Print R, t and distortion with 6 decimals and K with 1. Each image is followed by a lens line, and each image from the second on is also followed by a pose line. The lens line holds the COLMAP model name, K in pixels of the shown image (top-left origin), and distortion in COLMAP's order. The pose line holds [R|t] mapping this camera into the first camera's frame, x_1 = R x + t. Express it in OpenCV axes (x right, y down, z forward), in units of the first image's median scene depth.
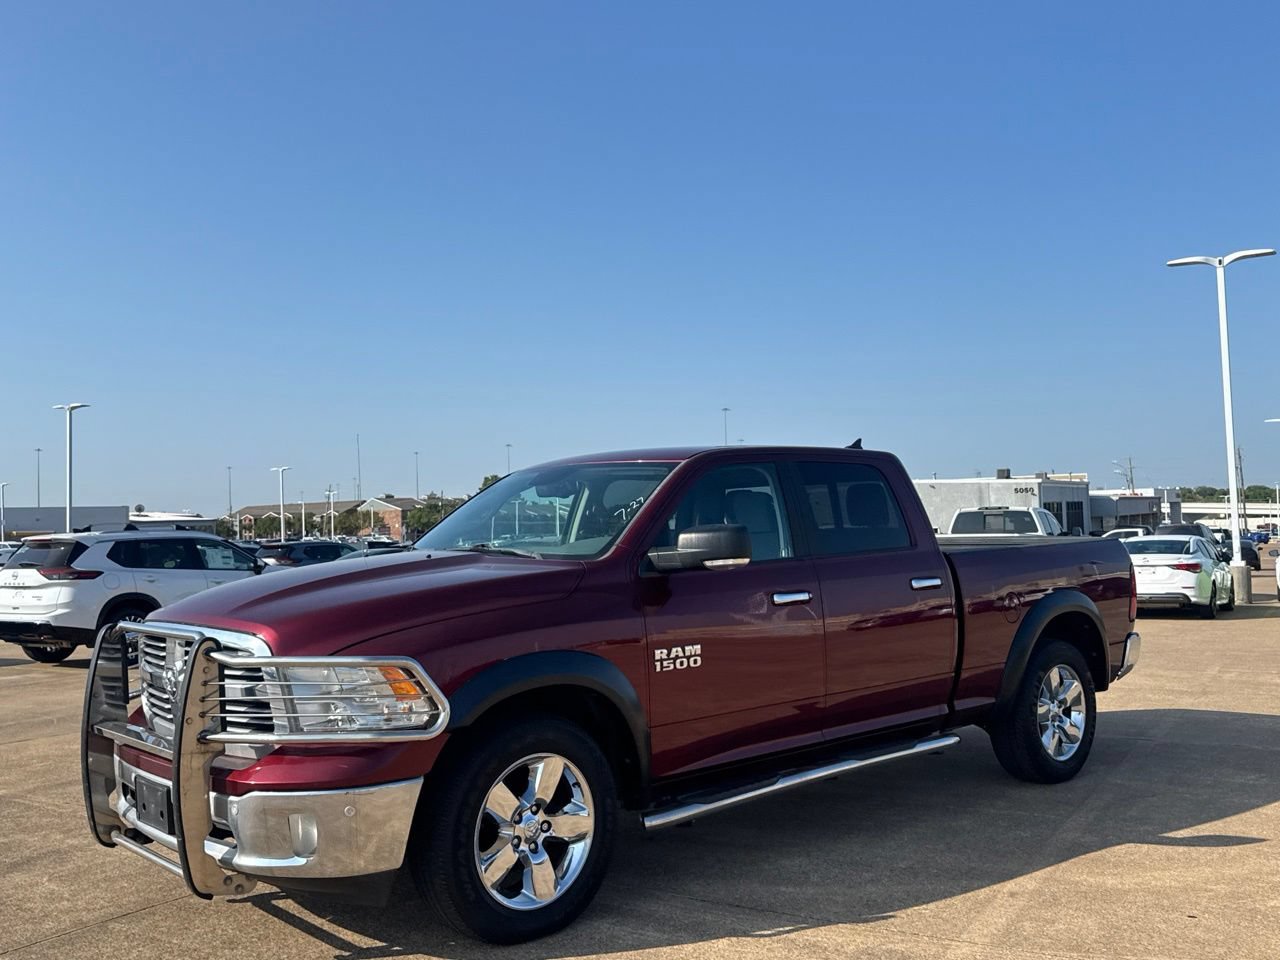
lens RADIAL K [[1188.4, 0, 639.4], [0, 1188.4, 456.3], [0, 0, 1]] dist [0.010735, 0.000000]
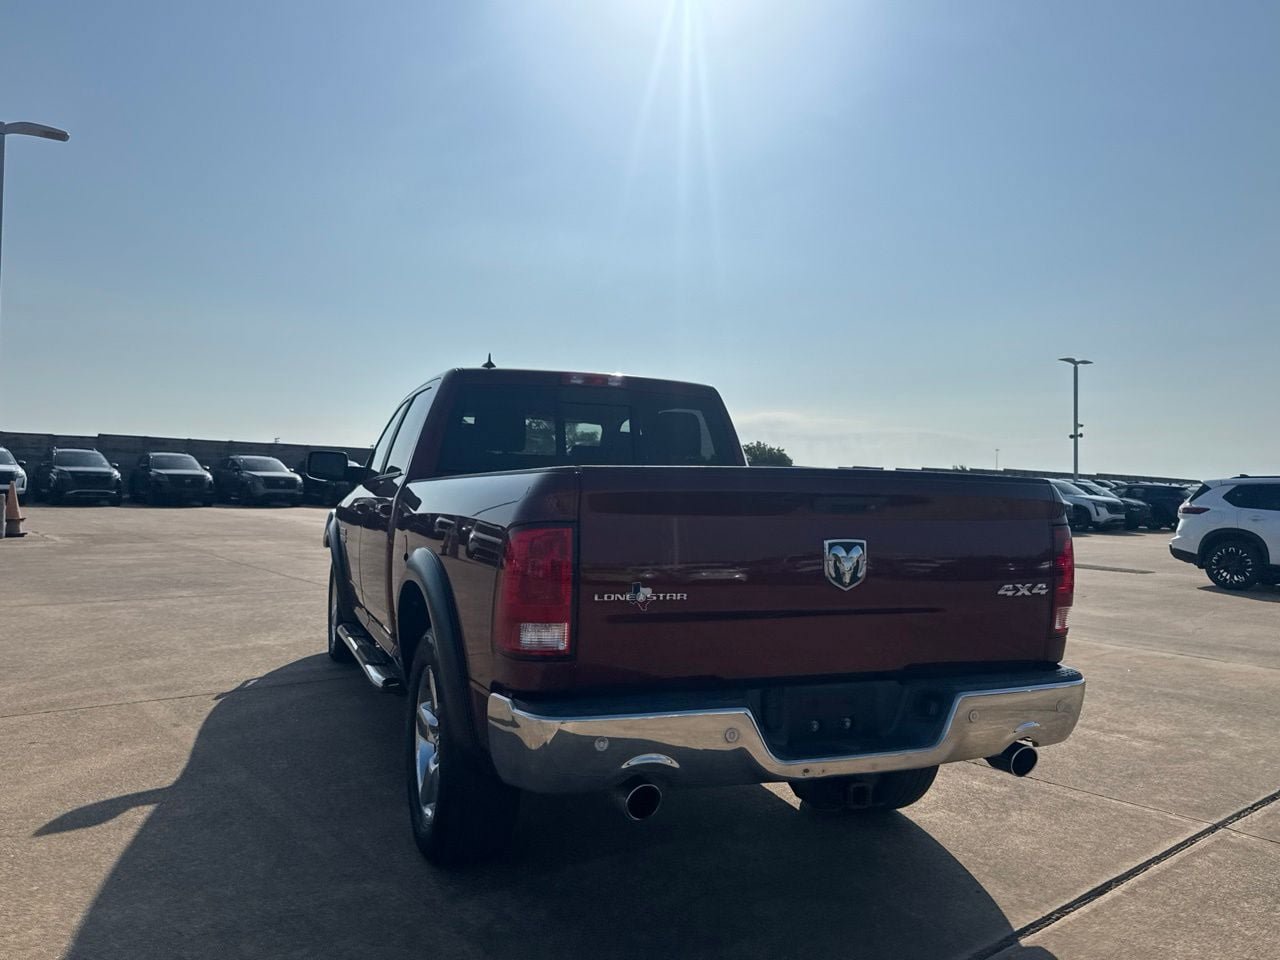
lens RADIAL K [[958.2, 0, 627.9], [0, 958.2, 475.3], [0, 0, 1]] dist [0.040902, -0.053506]
pose [[-0.351002, 0.004628, -0.936363, 1.114543], [0.045114, 0.998910, -0.011975, 0.121152], [0.935287, -0.046446, -0.350829, 1.813416]]
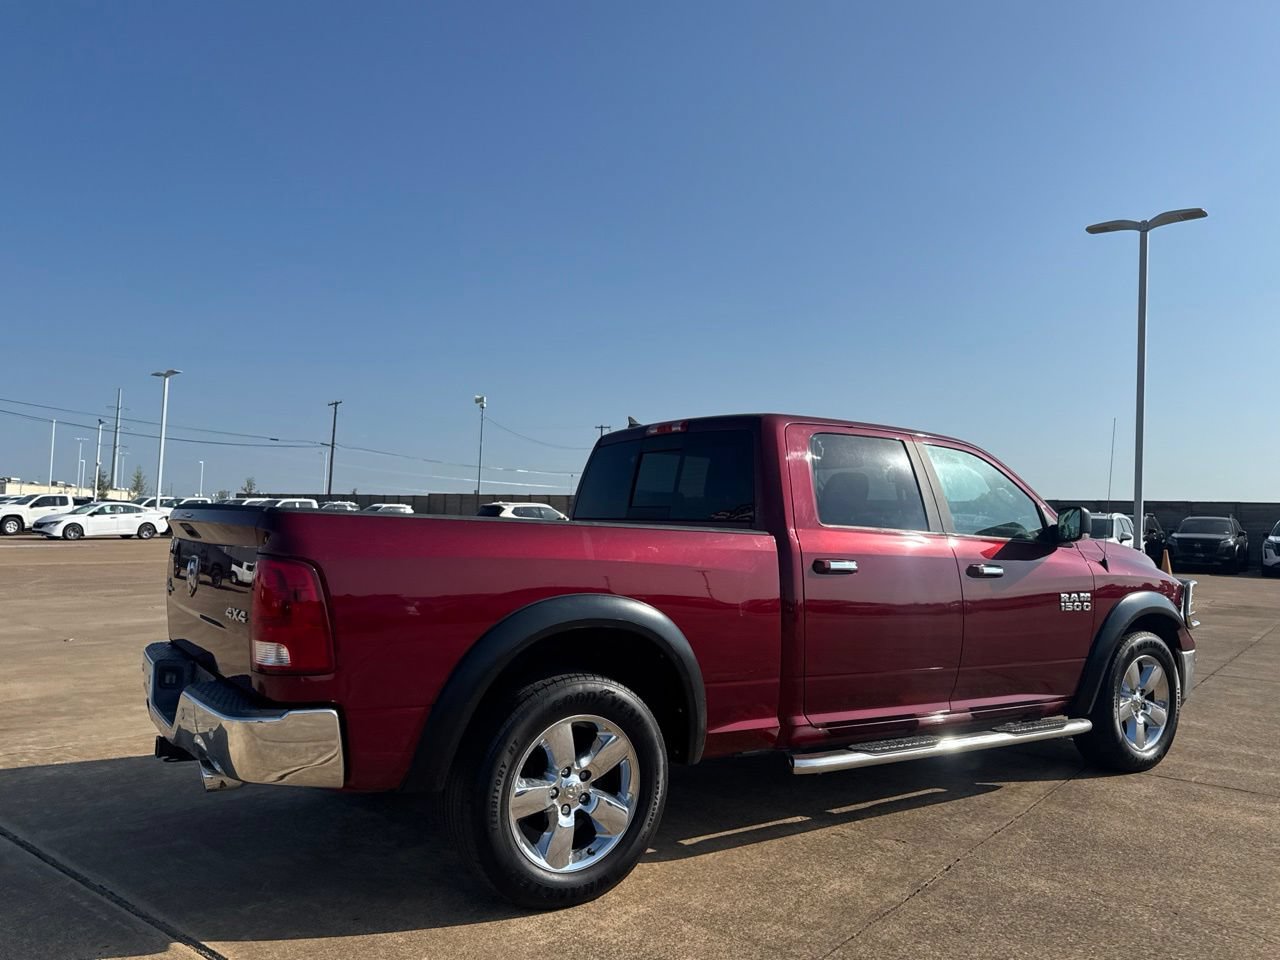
lens RADIAL K [[958.2, 0, 646.1], [0, 958.2, 478.4], [0, 0, 1]] dist [0.040902, -0.053506]
pose [[-0.990657, 0.001035, 0.136371, 0.082435], [-0.014624, 0.993399, -0.113772, 0.178550], [-0.135588, -0.114703, -0.984103, 2.432674]]
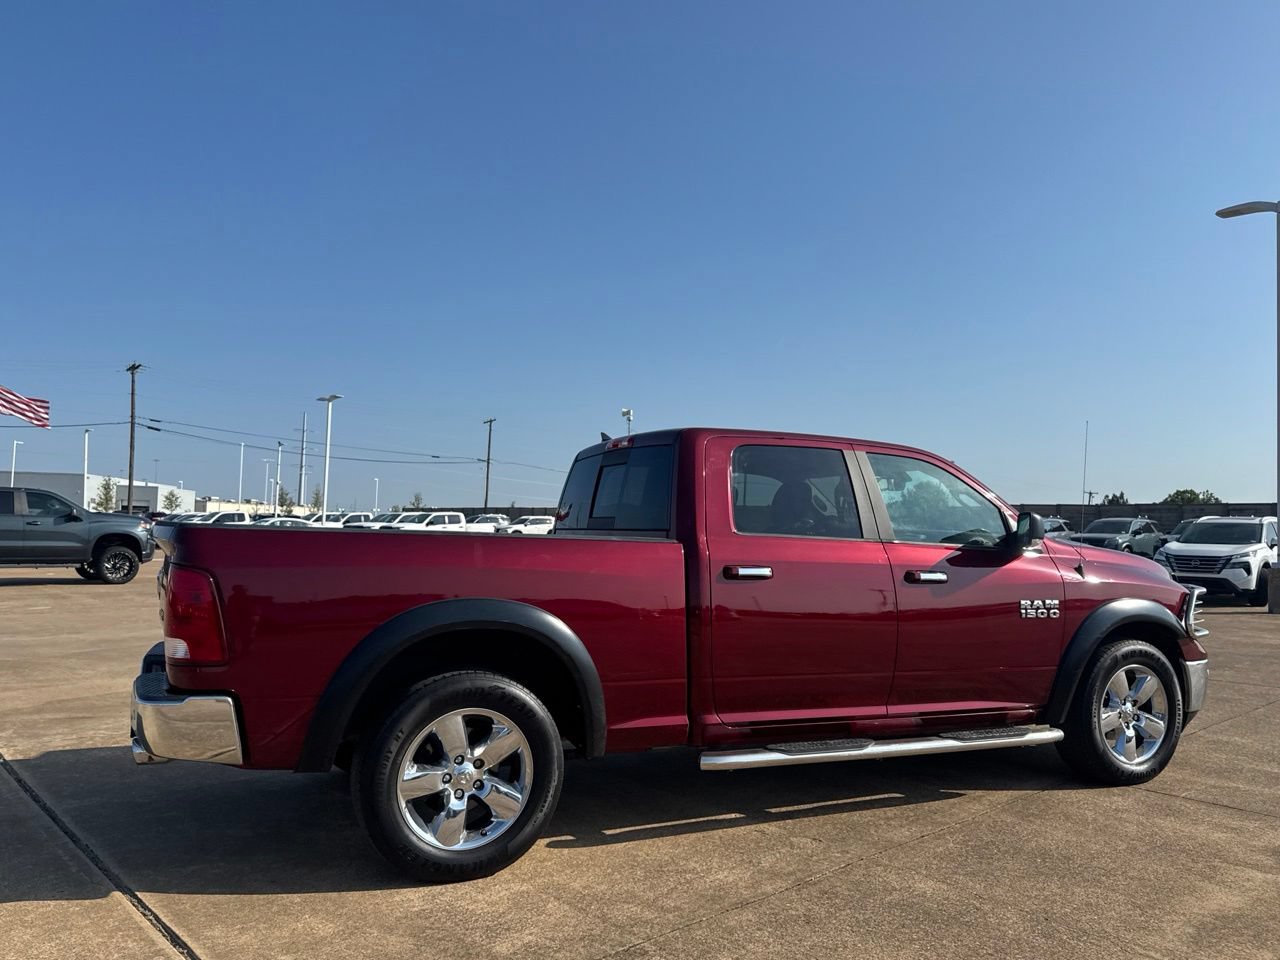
lens RADIAL K [[958.2, 0, 645.4], [0, 958.2, 477.4], [0, 0, 1]] dist [0.040902, -0.053506]
pose [[-0.954724, 0.021357, 0.296724, -0.146355], [-0.015867, 0.992344, -0.122477, 0.179354], [-0.297068, -0.121640, -0.947077, 2.443588]]
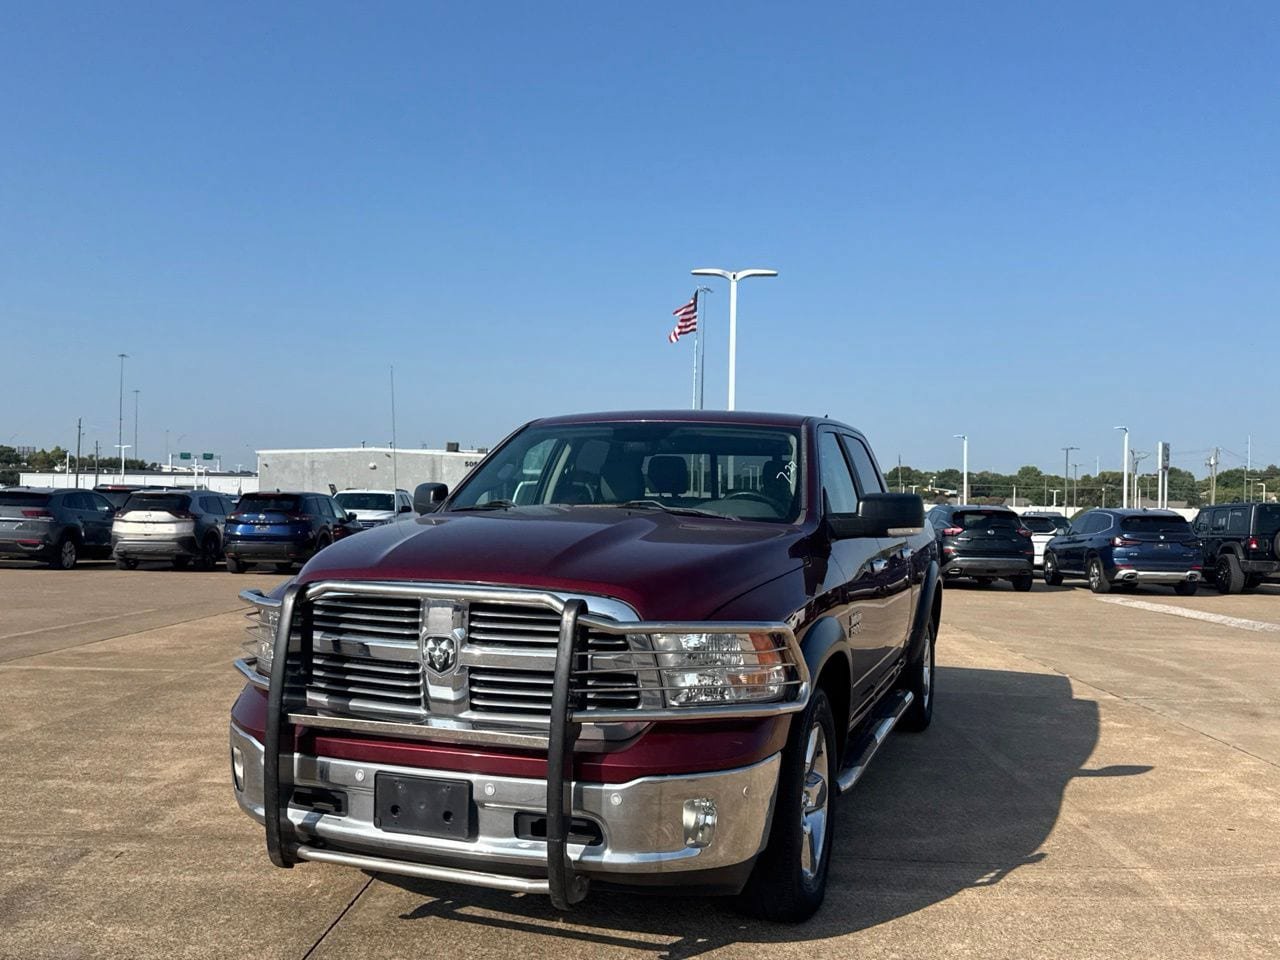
lens RADIAL K [[1188.4, 0, 644.4], [0, 1188.4, 448.0], [0, 0, 1]] dist [0.010735, 0.000000]
pose [[0.878122, 0.062684, 0.474312, -0.609448], [-0.072074, 0.997398, 0.001621, 0.032615], [-0.472976, -0.035609, 0.880355, 0.198876]]
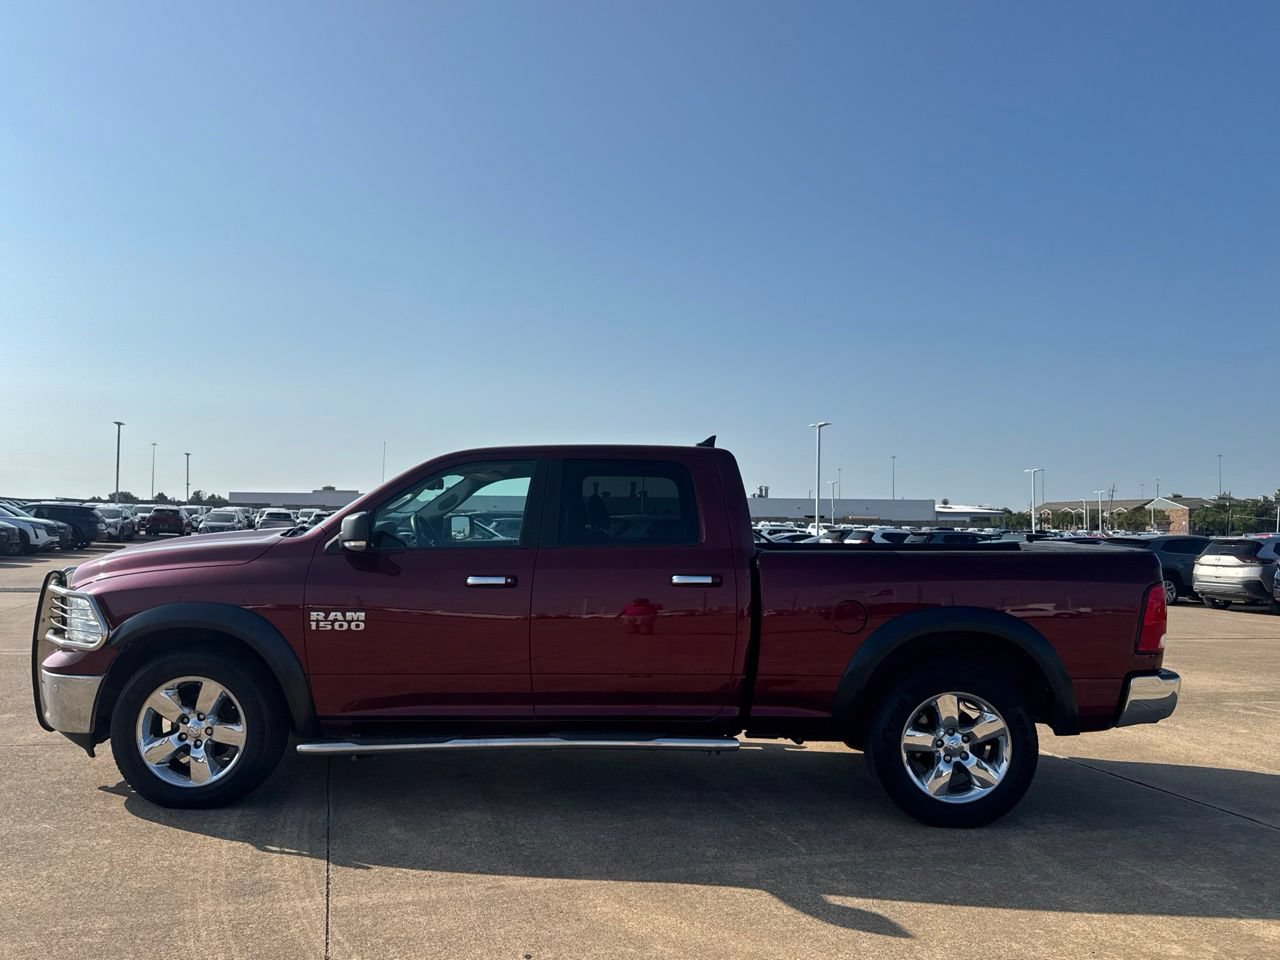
lens RADIAL K [[958.2, 0, 639.7], [0, 958.2, 500.4], [0, 0, 1]] dist [0.040902, -0.053506]
pose [[0.739767, 0.018906, -0.672597, 0.919716], [0.008560, 0.999260, 0.037503, 0.011388], [0.672809, -0.033501, 0.739058, 0.477702]]
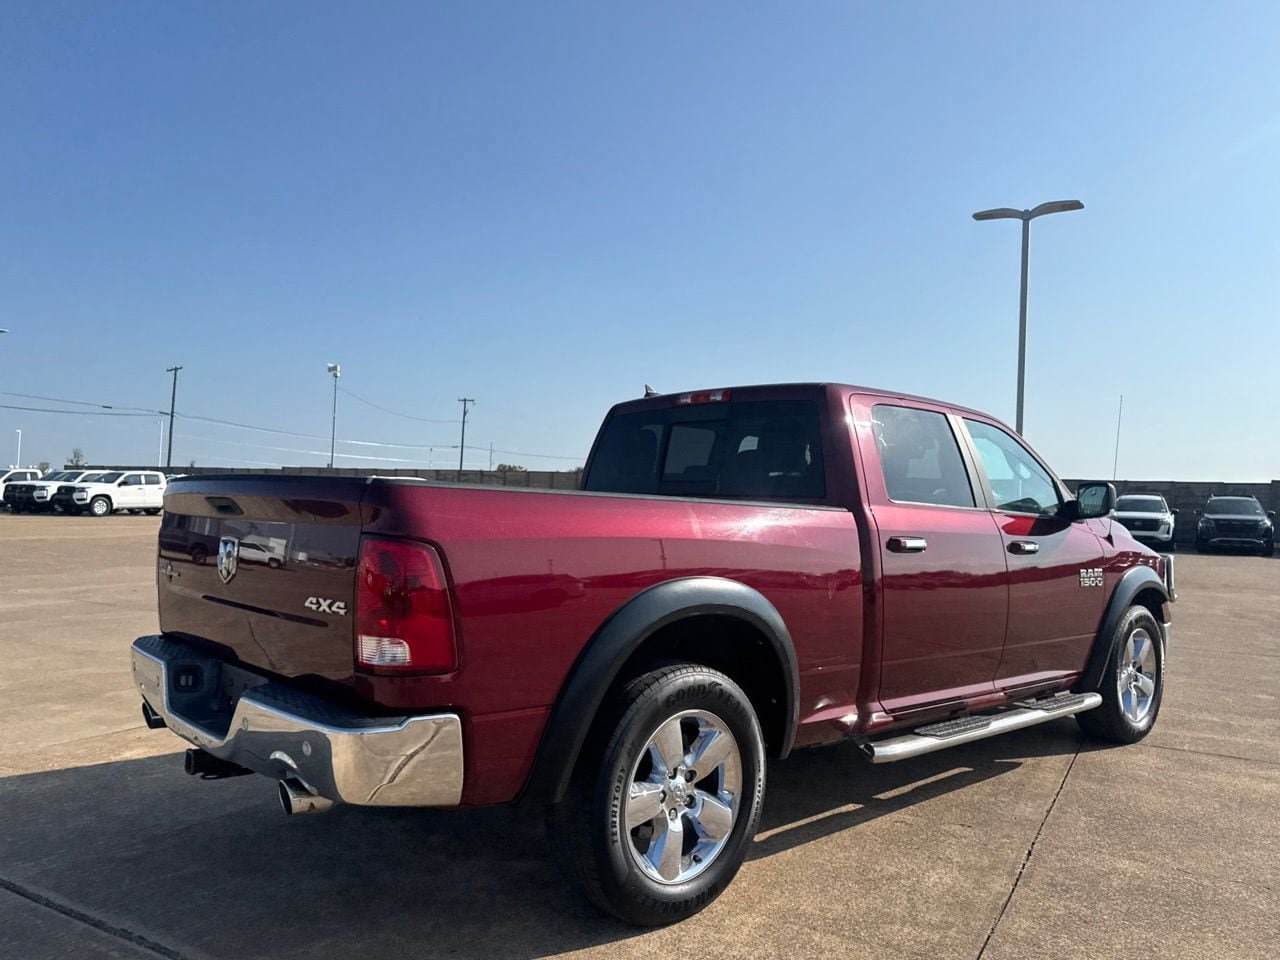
lens RADIAL K [[958.2, 0, 642.9], [0, 958.2, 473.7], [0, 0, 1]] dist [0.040902, -0.053506]
pose [[-0.999921, -0.007425, -0.010124, 0.267577], [-0.006436, 0.995505, -0.094495, 0.175775], [0.010780, -0.094422, -0.995474, 2.375384]]
